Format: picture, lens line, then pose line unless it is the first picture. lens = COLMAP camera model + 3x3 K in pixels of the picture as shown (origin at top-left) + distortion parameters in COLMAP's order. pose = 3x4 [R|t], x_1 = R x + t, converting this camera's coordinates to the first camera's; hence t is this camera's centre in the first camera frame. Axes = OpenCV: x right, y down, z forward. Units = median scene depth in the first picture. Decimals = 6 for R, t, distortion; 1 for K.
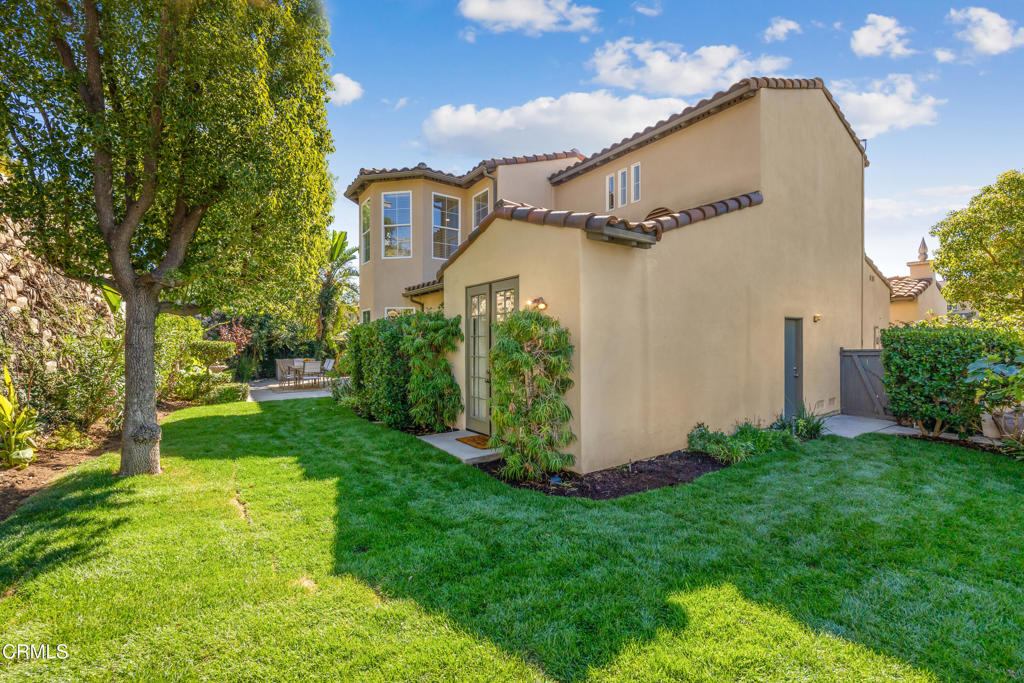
lens RADIAL K [[415.4, 0, 509.1], [0, 415.4, 340.7], [0, 0, 1]] dist [-0.000675, -0.000036]
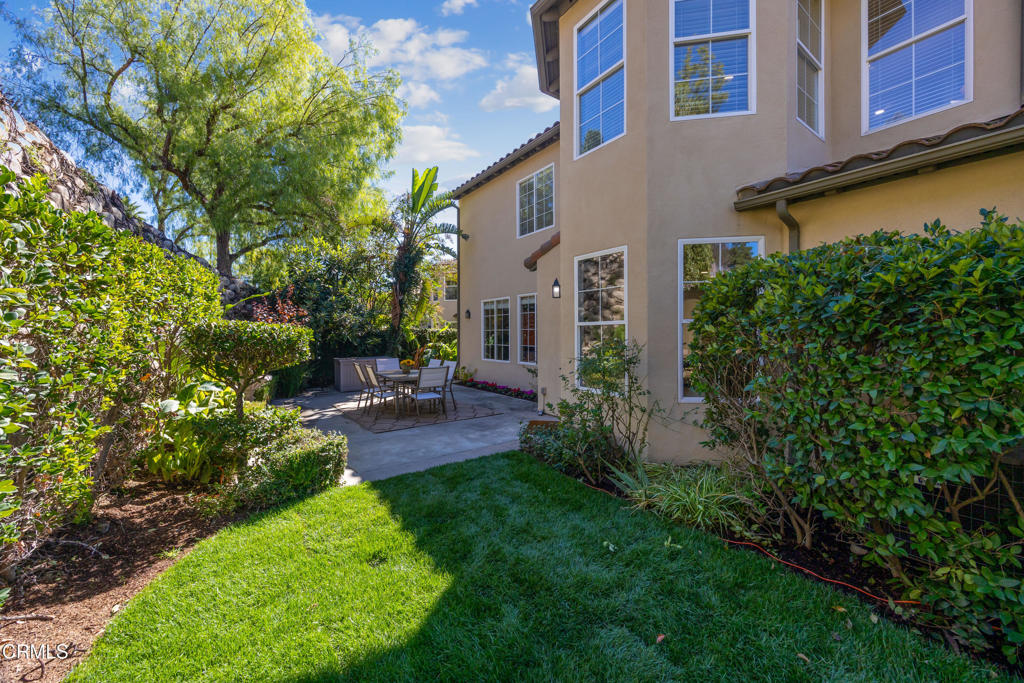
lens RADIAL K [[389.2, 0, 517.3], [0, 389.2, 334.7], [0, 0, 1]] dist [-0.001891, -0.000133]
pose [[0.999756, -0.003526, 0.021791, -0.458473], [0.003481, 0.999992, 0.002092, 0.011025], [-0.021798, -0.002016, 0.999760, 0.612376]]
